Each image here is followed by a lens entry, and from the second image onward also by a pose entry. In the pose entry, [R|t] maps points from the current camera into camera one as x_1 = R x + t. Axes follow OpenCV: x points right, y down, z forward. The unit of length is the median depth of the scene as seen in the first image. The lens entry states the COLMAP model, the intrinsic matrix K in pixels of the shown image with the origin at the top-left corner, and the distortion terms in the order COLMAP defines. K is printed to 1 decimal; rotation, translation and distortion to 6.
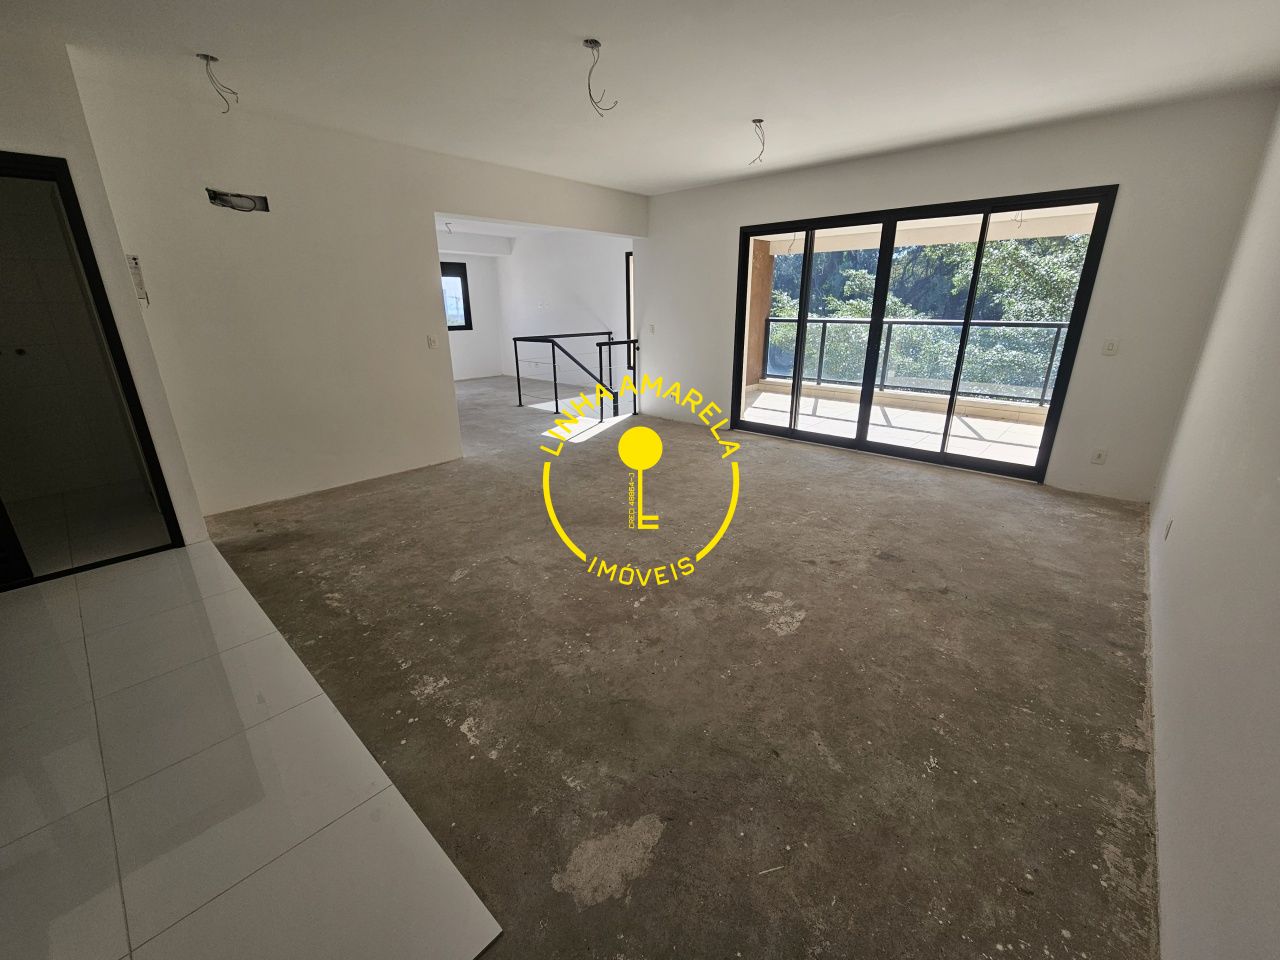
lens RADIAL K [[528.3, 0, 631.7], [0, 528.3, 481.5], [0, 0, 1]] dist [-0.000310, 0.000008]
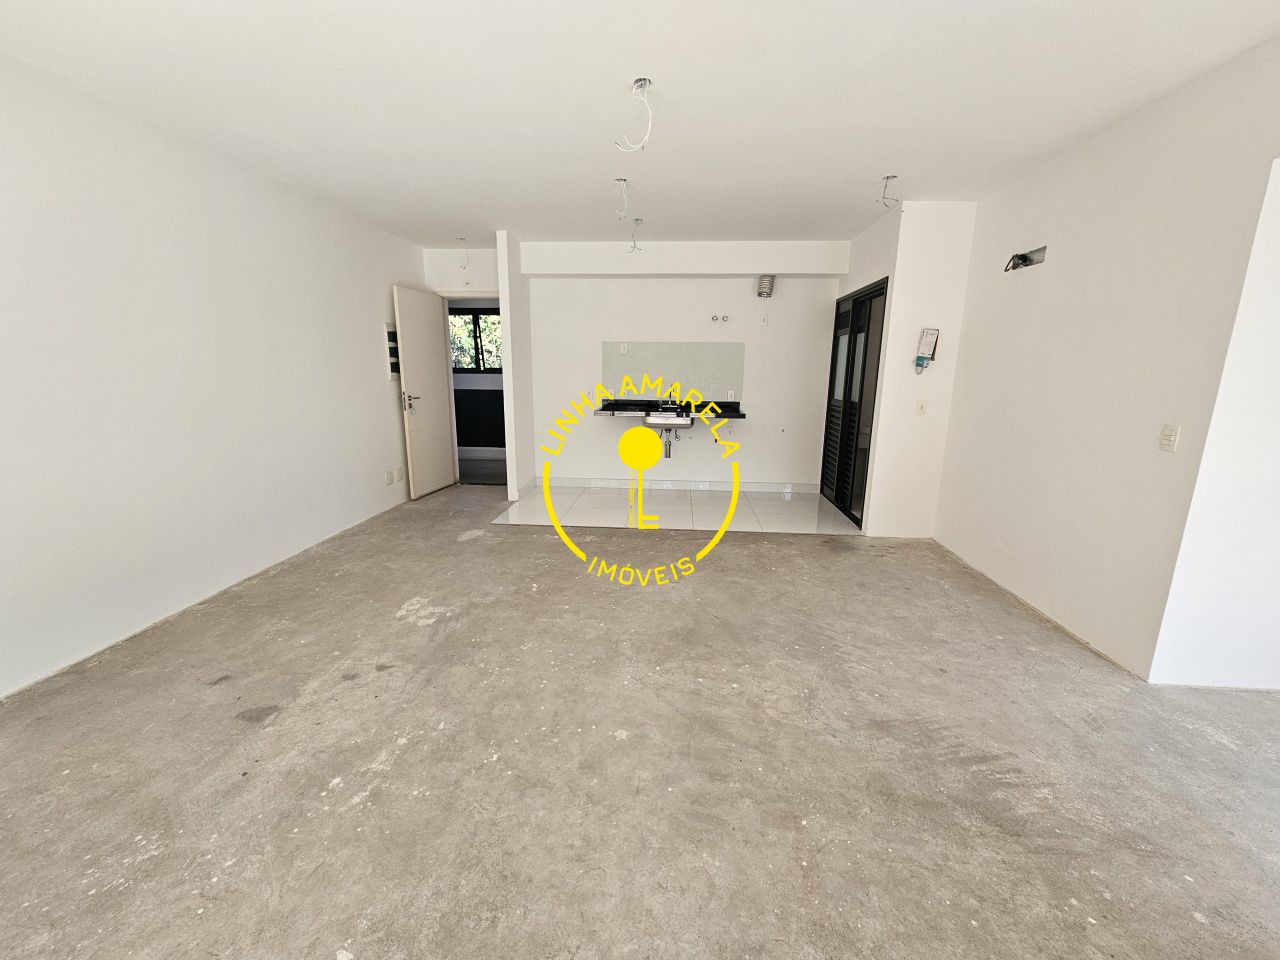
lens RADIAL K [[528.3, 0, 645.4], [0, 528.3, 478.4], [0, 0, 1]] dist [-0.000310, 0.000008]
pose [[-0.772431, 0.125914, -0.622492, 0.540540], [-0.210478, 0.874006, 0.437964, -0.584458], [0.599207, 0.469318, -0.648607, 1.775404]]
